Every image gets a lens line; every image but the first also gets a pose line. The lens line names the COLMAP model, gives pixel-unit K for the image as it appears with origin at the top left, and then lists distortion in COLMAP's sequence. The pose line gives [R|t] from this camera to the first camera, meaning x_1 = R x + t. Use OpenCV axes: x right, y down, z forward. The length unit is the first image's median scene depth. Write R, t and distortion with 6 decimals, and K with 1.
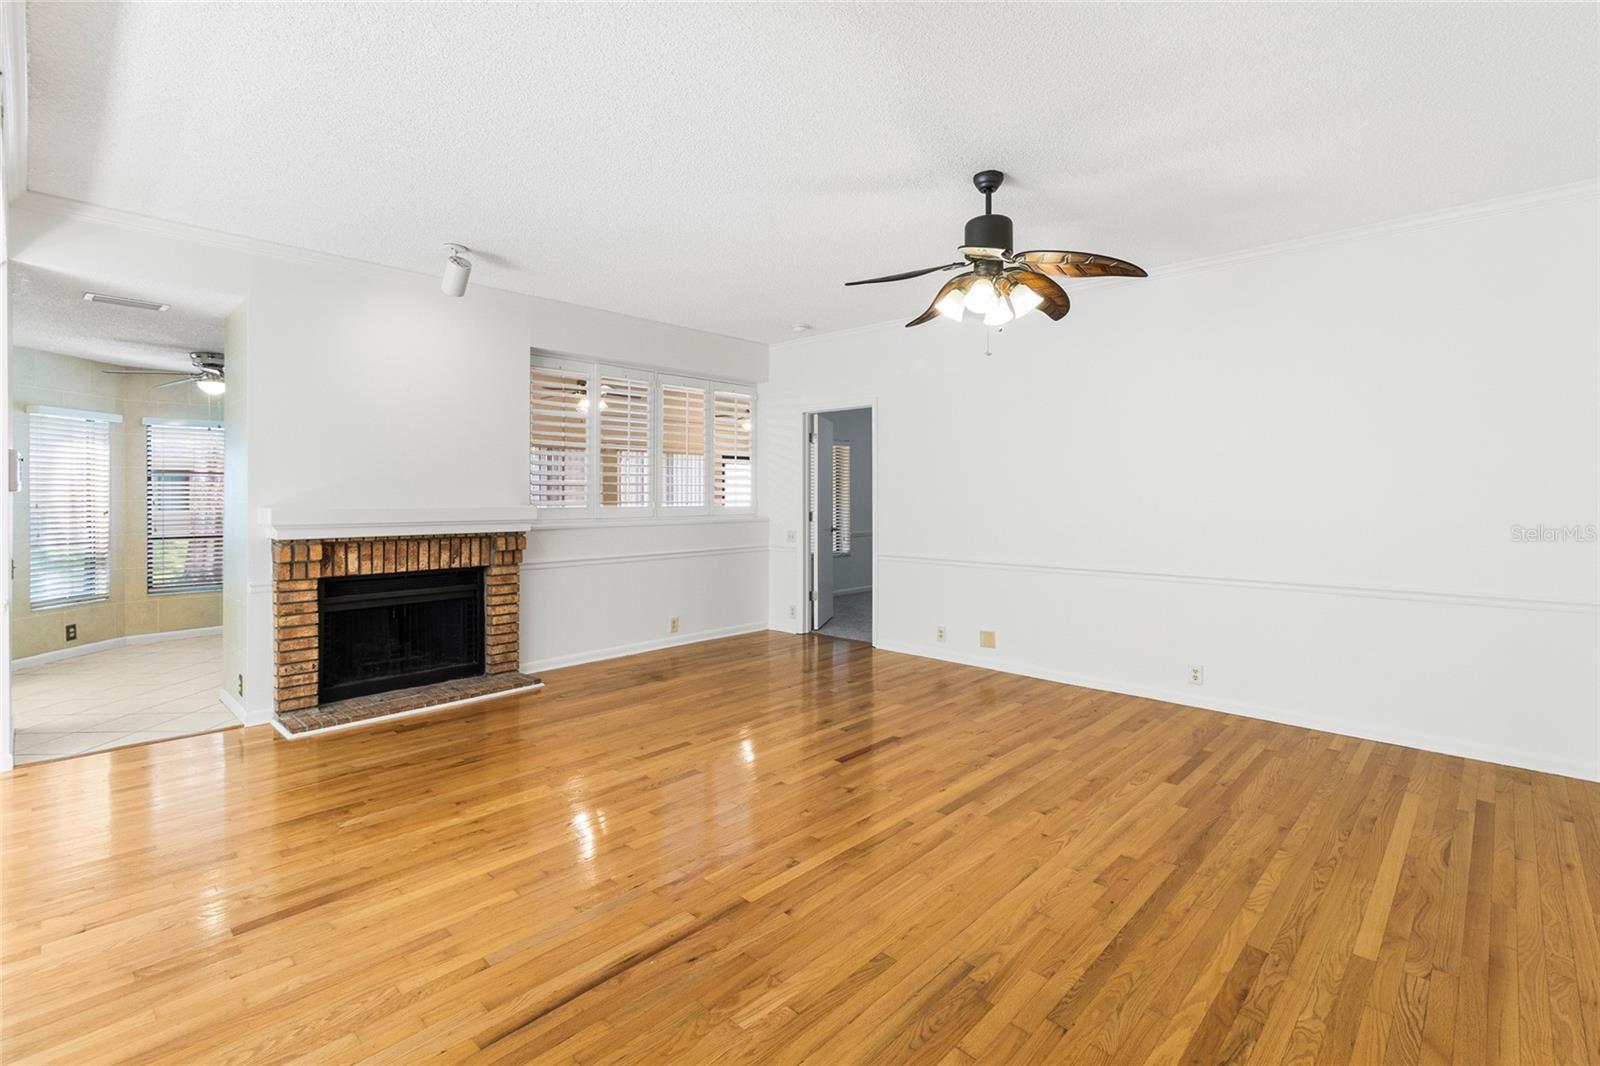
lens RADIAL K [[738.6, 0, 808.9], [0, 738.6, 498.3], [0, 0, 1]] dist [0.002374, -0.000363]
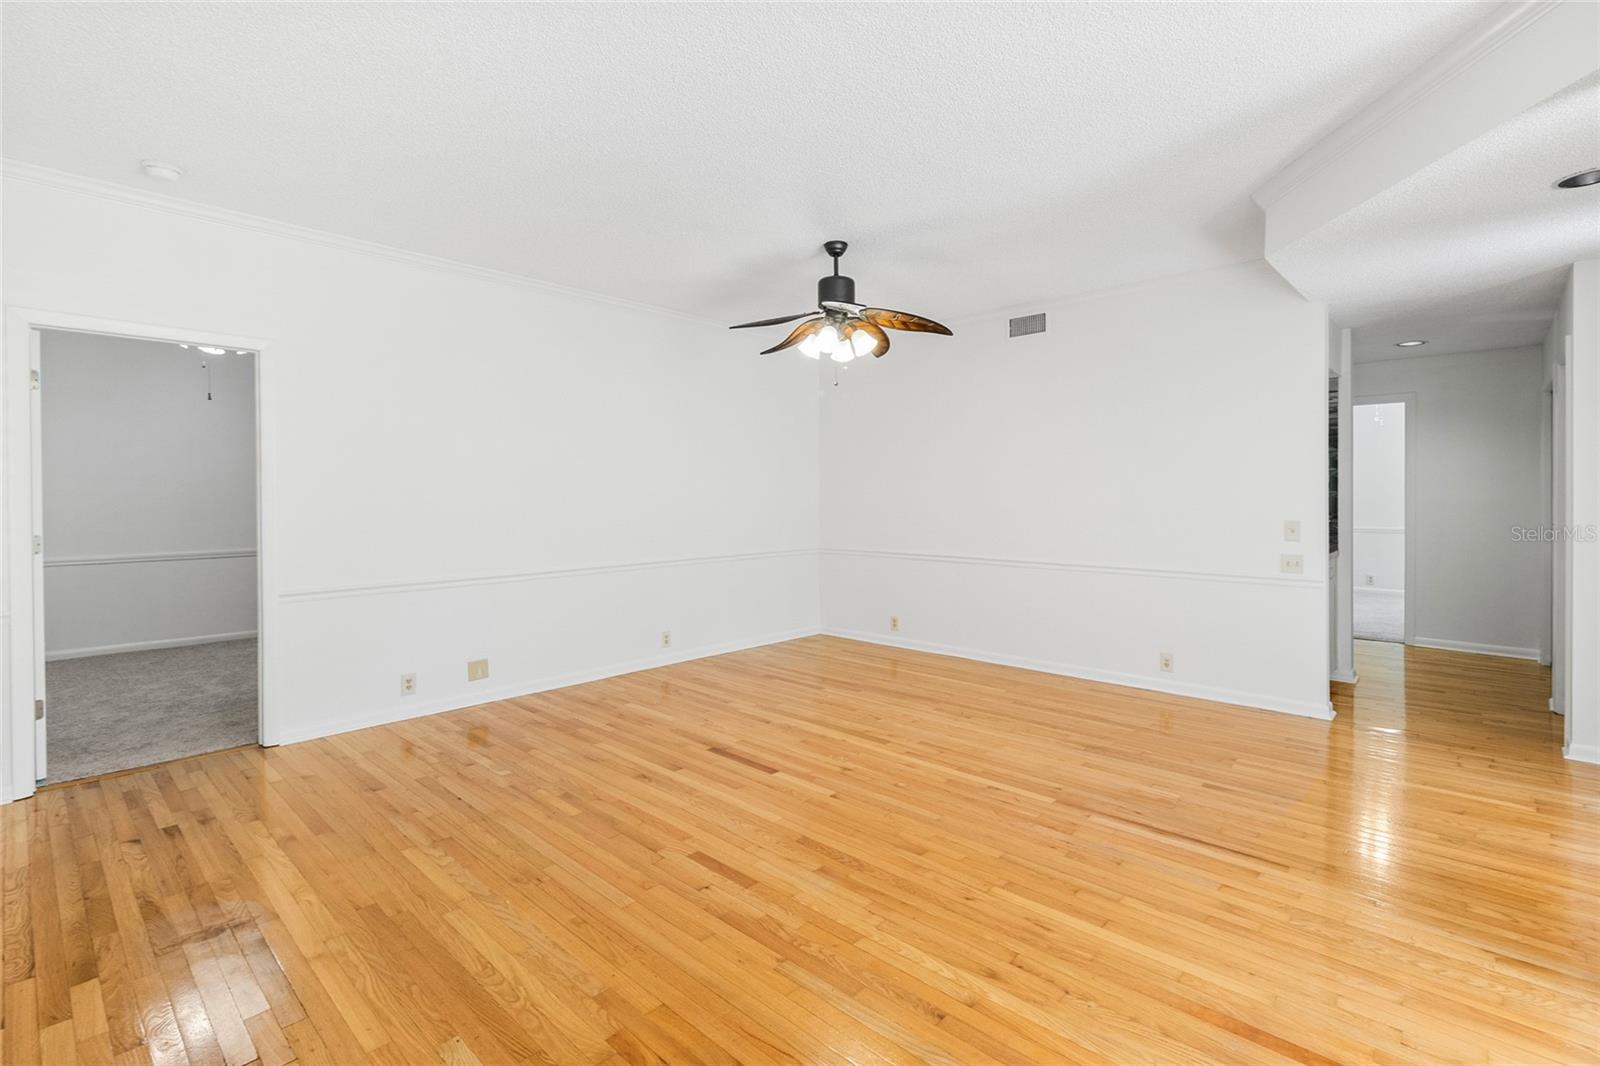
lens RADIAL K [[738.6, 0, 808.9], [0, 738.6, 498.3], [0, 0, 1]] dist [0.002374, -0.000363]
pose [[-0.011162, -0.004519, 0.999927, -0.694310], [0.011973, 0.999917, 0.004652, -0.002138], [-0.999866, 0.012024, -0.011107, 0.733757]]
